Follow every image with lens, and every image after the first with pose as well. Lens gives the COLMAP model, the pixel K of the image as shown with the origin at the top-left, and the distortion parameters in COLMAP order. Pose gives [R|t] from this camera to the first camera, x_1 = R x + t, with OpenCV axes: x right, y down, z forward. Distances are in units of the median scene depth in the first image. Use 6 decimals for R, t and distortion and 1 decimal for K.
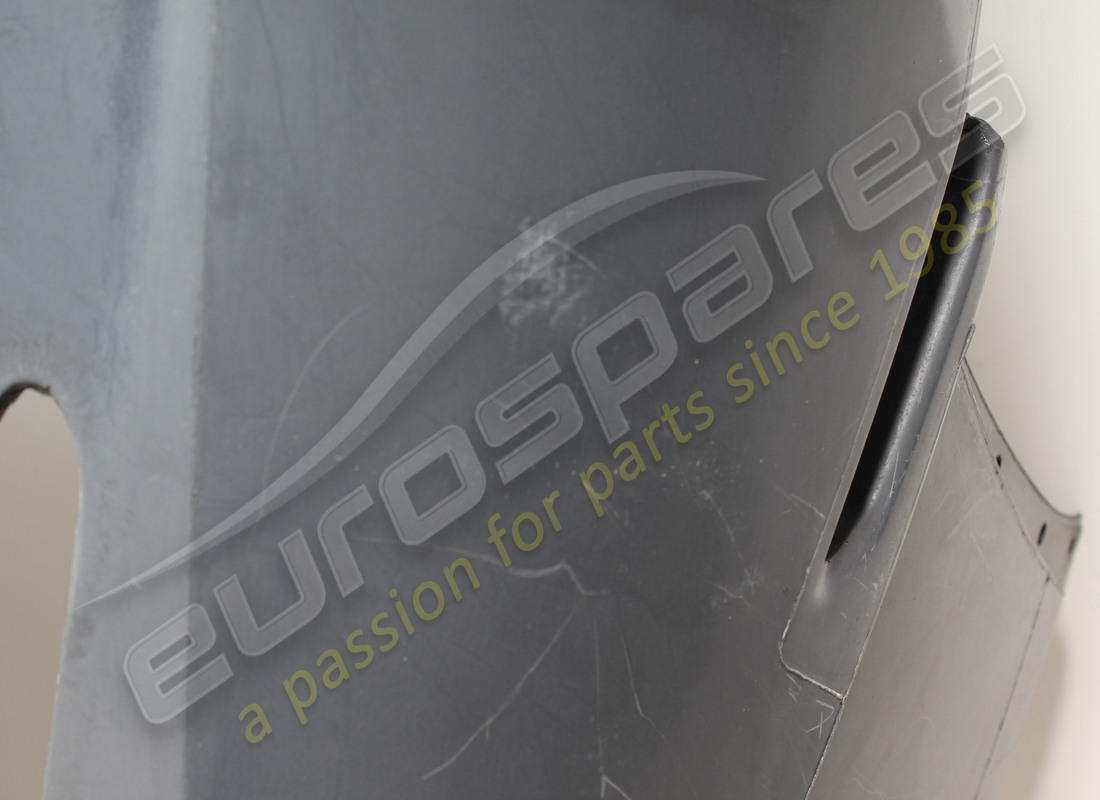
lens RADIAL K [[1856.5, 0, 550.0], [0, 1856.5, 400.0], [0, 0, 1]] dist [-0.031206, -0.111773]
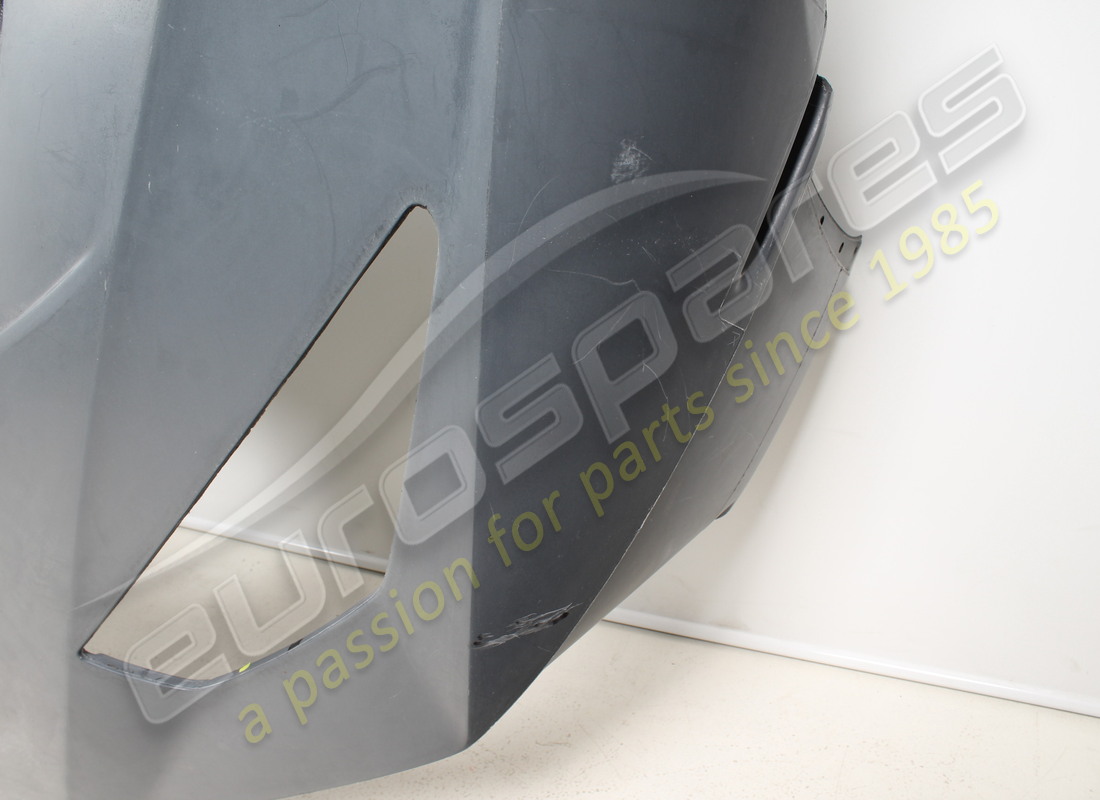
lens RADIAL K [[962.8, 0, 550.0], [0, 962.8, 400.0], [0, 0, 1]] dist [-0.130717, 0.000971]
pose [[0.998356, 0.034808, -0.045538, -0.040140], [-0.020669, 0.959658, 0.280409, -0.118058], [0.053461, -0.279007, 0.958800, -0.274078]]
